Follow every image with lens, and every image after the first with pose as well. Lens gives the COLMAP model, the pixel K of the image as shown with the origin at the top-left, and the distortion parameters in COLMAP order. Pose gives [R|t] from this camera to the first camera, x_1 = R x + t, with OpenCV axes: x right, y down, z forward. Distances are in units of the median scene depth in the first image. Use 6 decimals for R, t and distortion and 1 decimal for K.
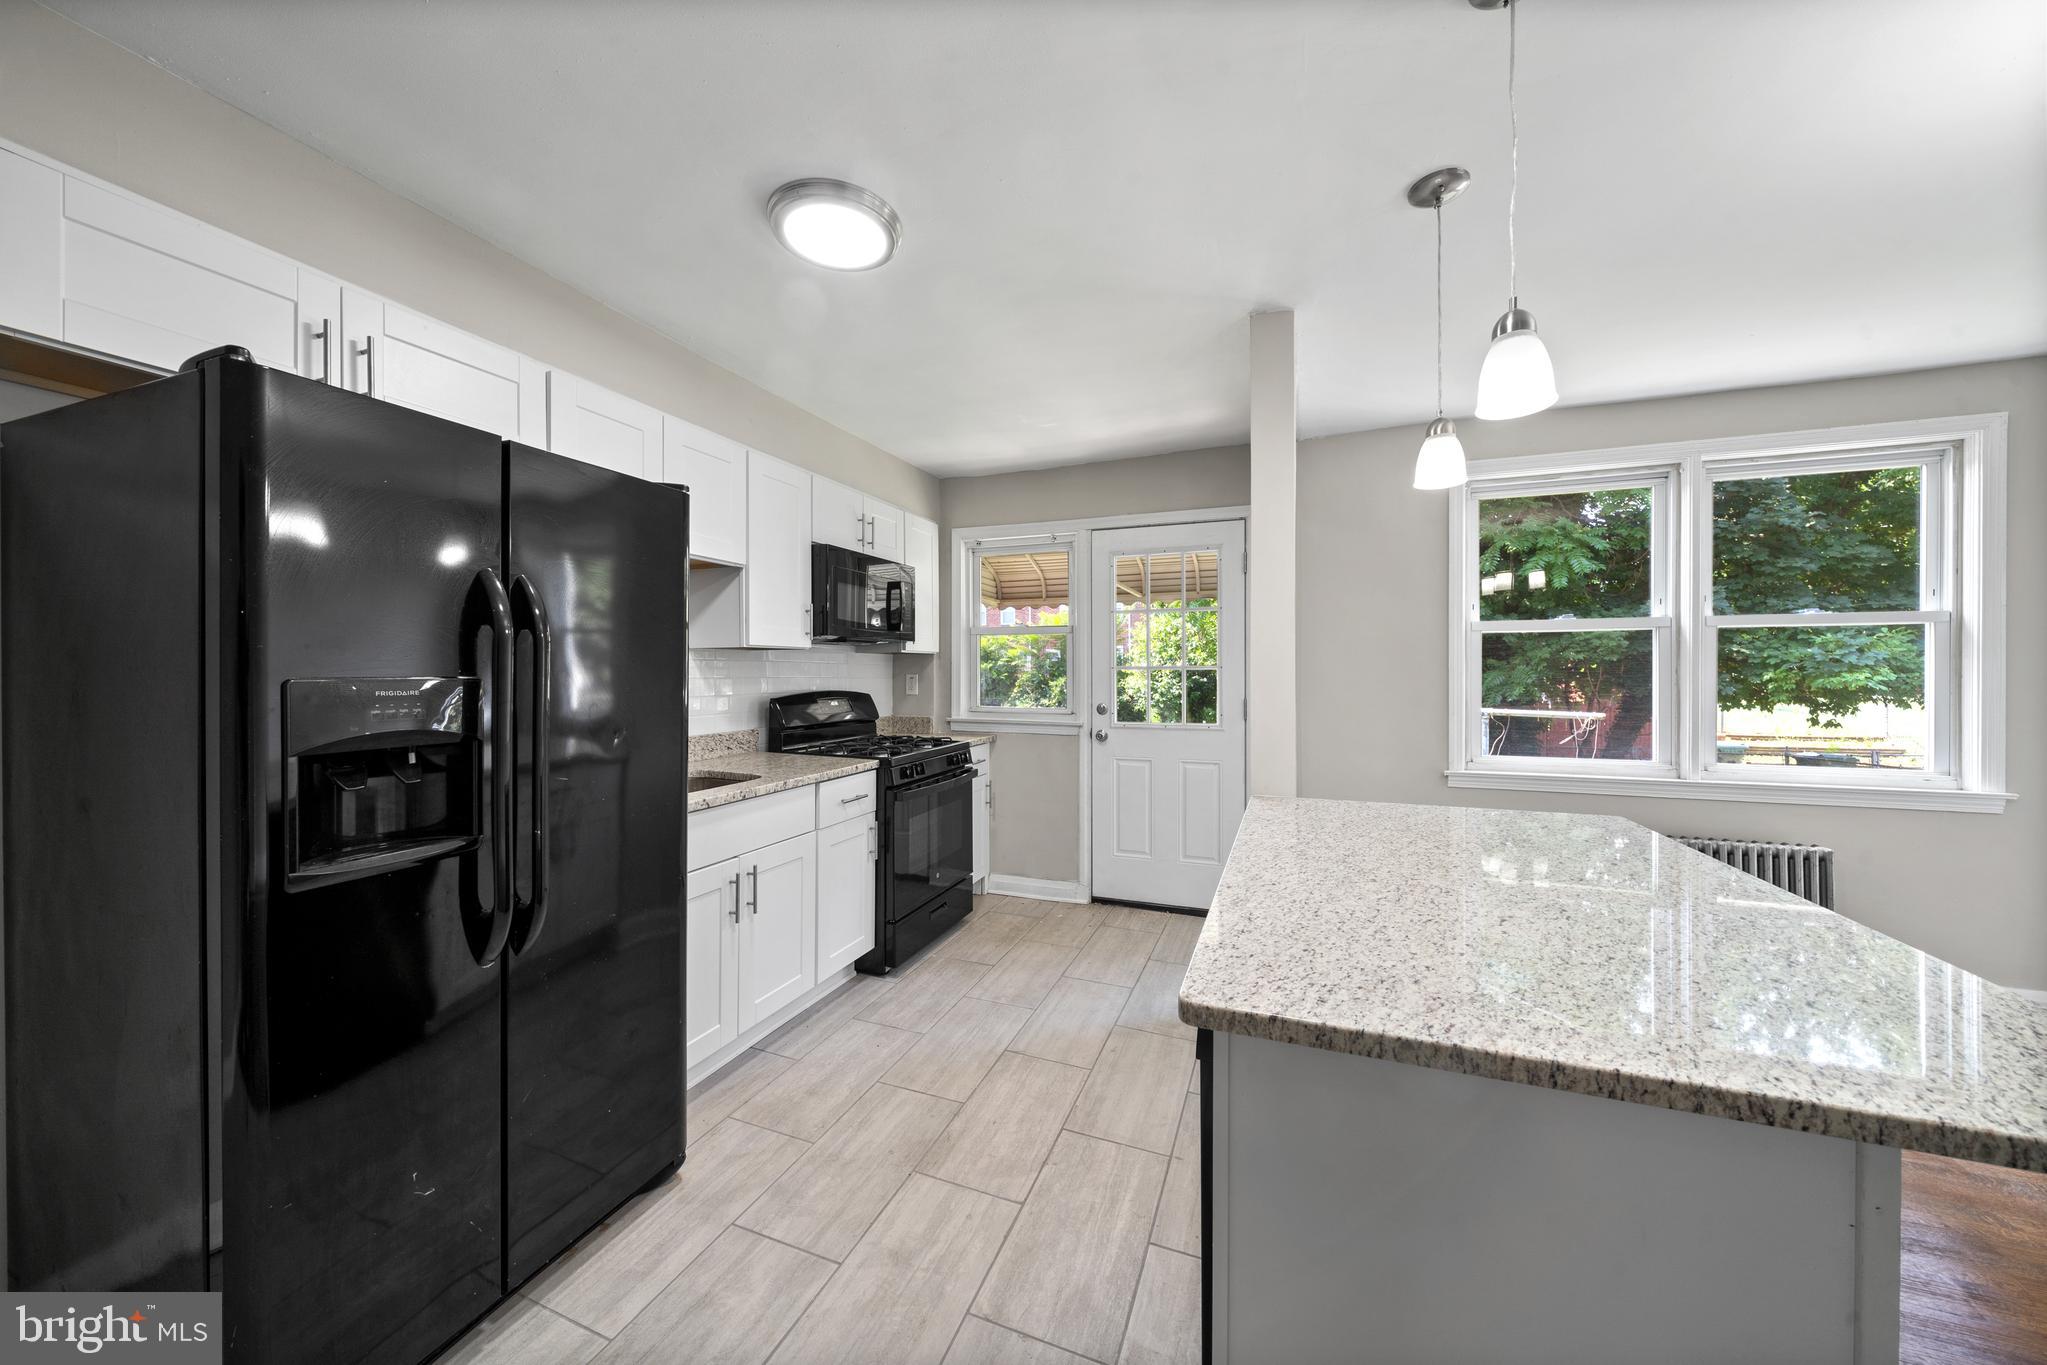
lens RADIAL K [[716.7, 0, 1029.4], [0, 716.7, 682.1], [0, 0, 1]] dist [-0.001176, -0.000114]
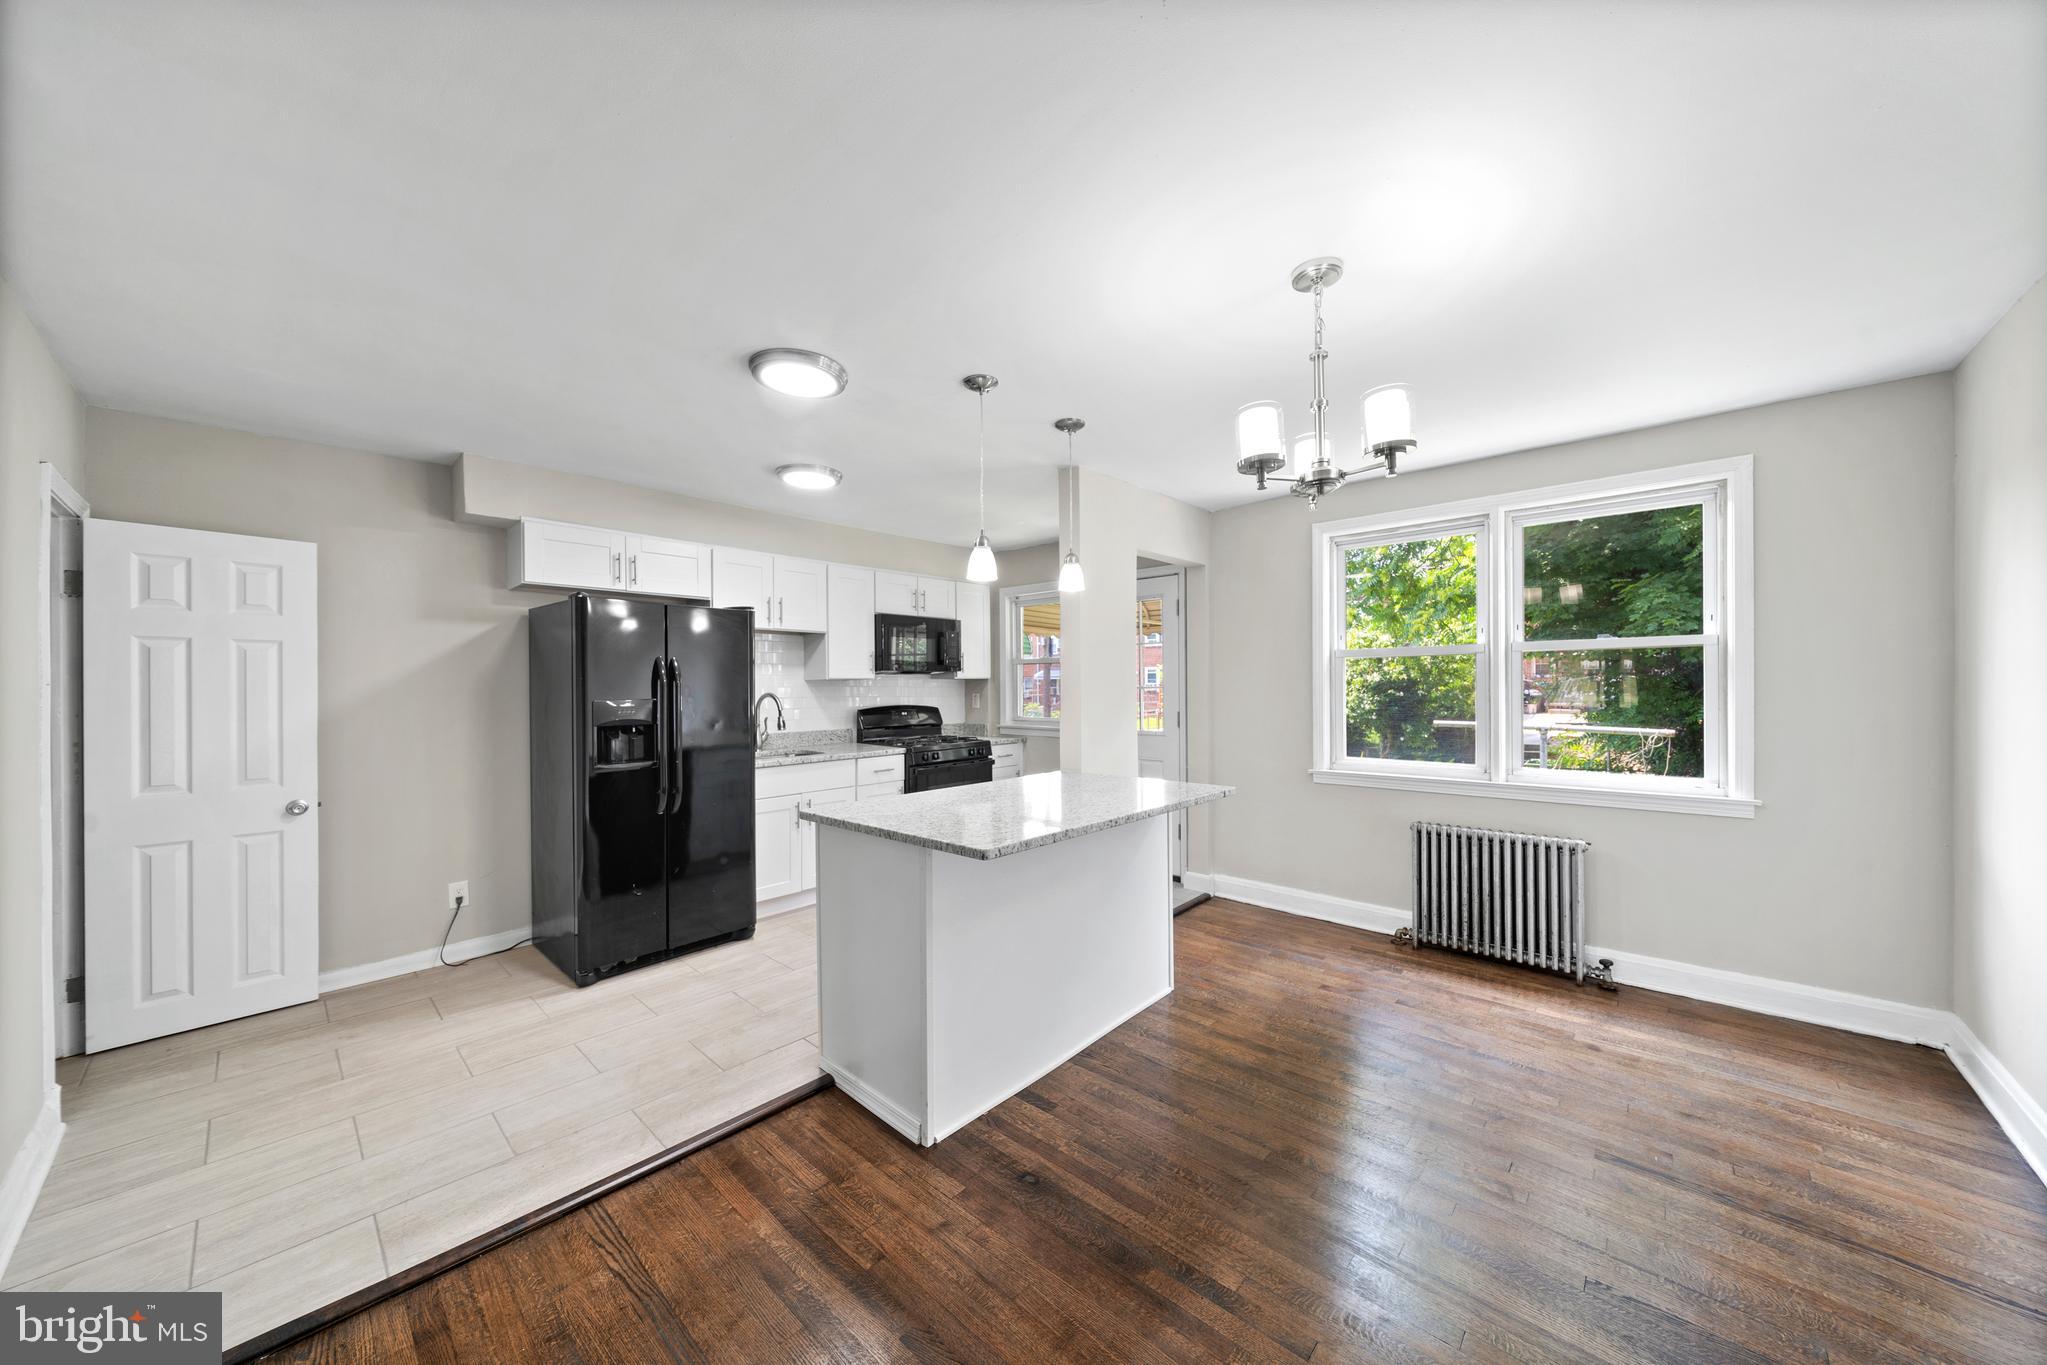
lens RADIAL K [[737.1, 0, 1025.7], [0, 737.1, 693.2], [0, 0, 1]] dist [-0.000537, -0.000126]
pose [[0.932872, -0.002238, -0.360202, 0.611675], [0.000899, 0.999992, -0.003883, -0.007315], [0.360208, 0.003298, 0.932866, -0.425660]]
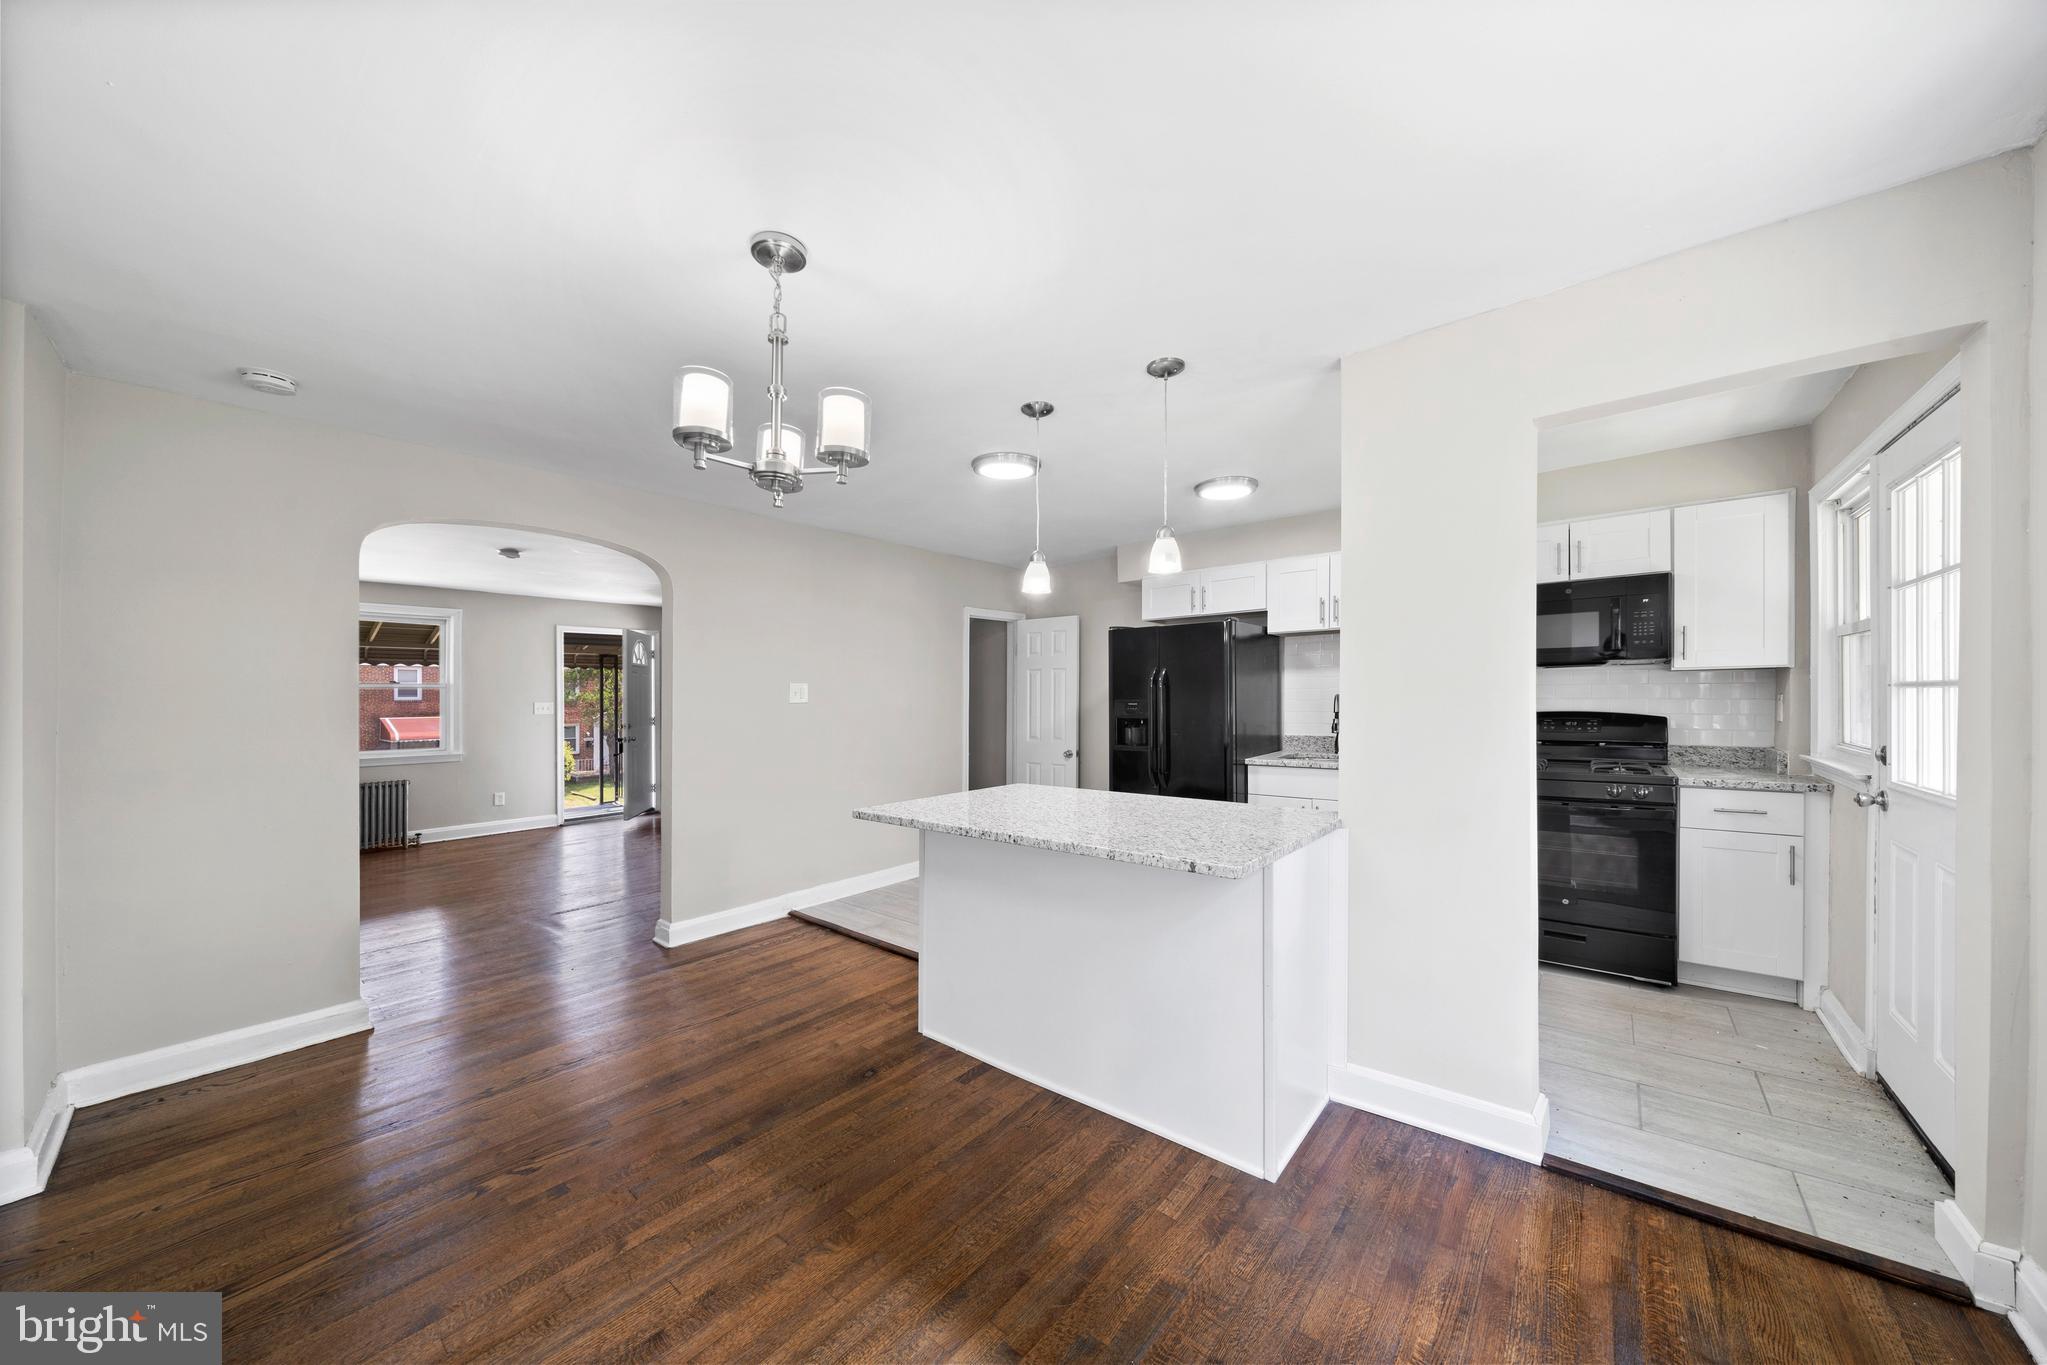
lens RADIAL K [[686.2, 0, 1022.1], [0, 686.2, 696.8], [0, 0, 1]] dist [-0.000501, -0.000056]
pose [[-0.328213, 0.009807, -0.944553, 1.081708], [0.001505, 0.999950, 0.009860, -0.024423], [0.944603, 0.001815, -0.328211, 0.648555]]
